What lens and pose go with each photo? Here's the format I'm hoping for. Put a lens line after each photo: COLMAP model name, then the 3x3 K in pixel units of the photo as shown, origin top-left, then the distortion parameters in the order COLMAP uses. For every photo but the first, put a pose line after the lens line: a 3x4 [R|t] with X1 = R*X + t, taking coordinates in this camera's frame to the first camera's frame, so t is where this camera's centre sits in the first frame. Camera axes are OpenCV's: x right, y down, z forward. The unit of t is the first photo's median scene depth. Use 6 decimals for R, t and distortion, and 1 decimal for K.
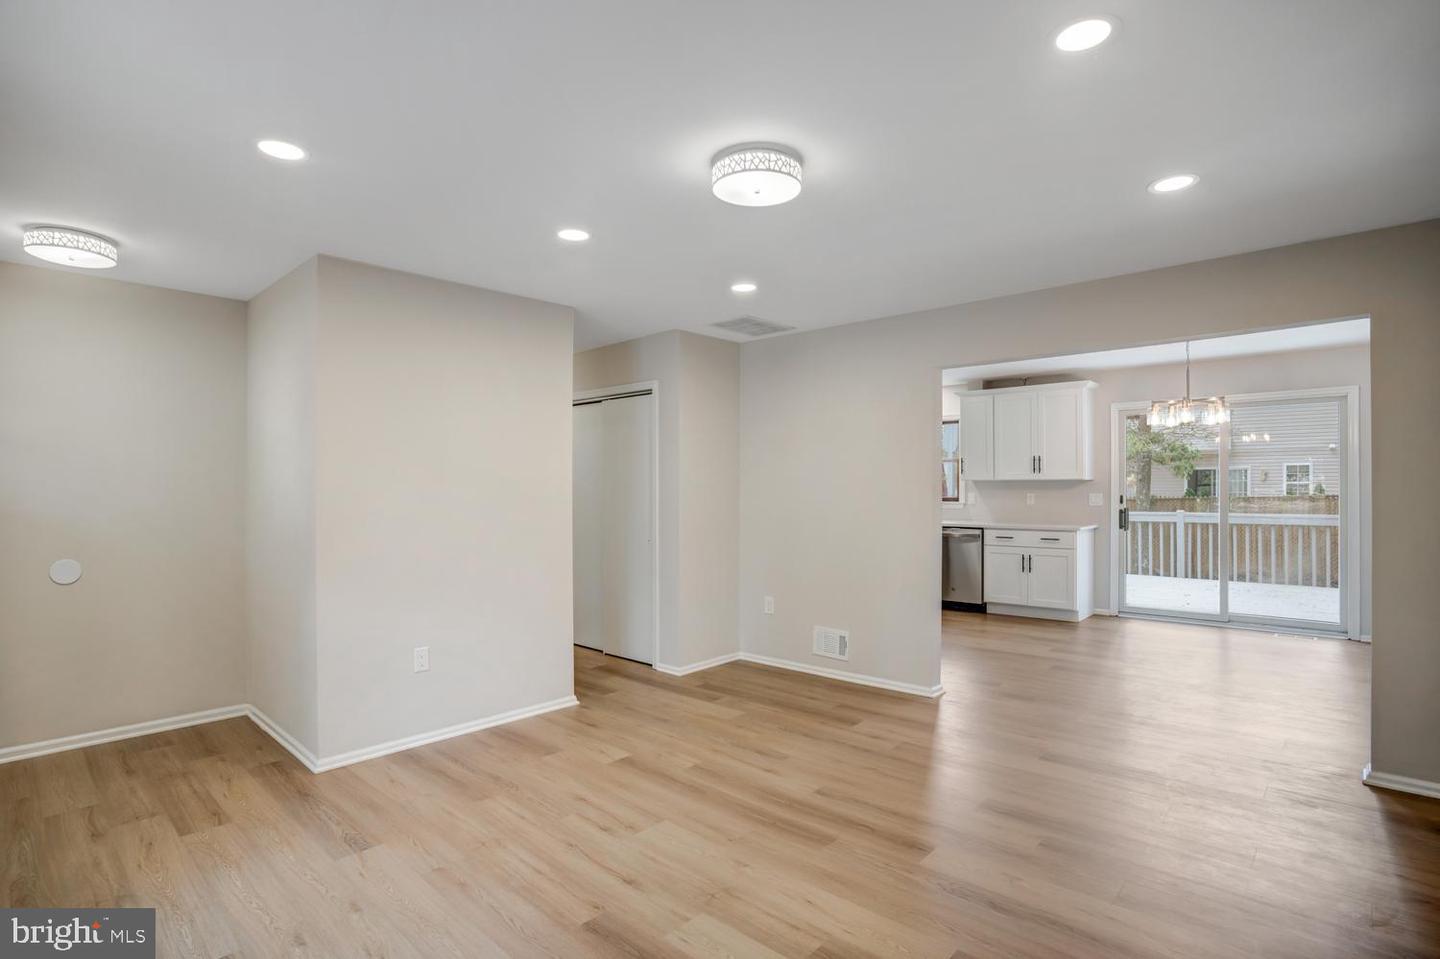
lens RADIAL K [[718.9, 0, 706.4], [0, 718.9, 489.2], [0, 0, 1]] dist [-0.043118, 0.015782]
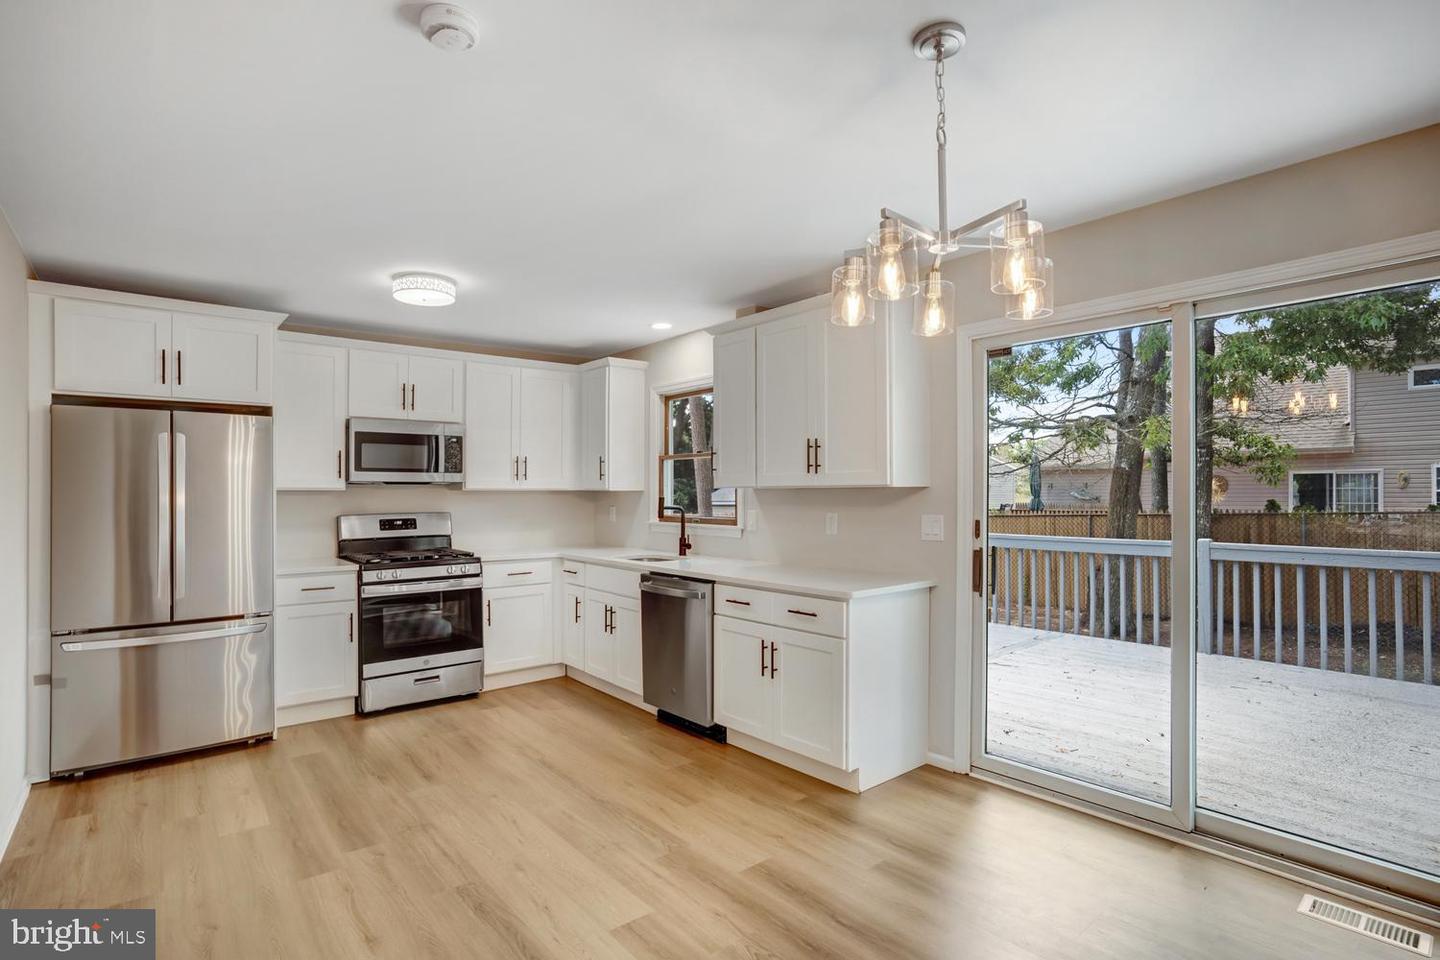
lens RADIAL K [[718.9, 0, 702.6], [0, 718.9, 502.0], [0, 0, 1]] dist [-0.043118, 0.015782]
pose [[0.991532, 0.002809, -0.129835, 0.404590], [-0.001744, 0.999964, 0.008316, -0.005870], [0.129854, -0.008019, 0.991501, 0.441426]]
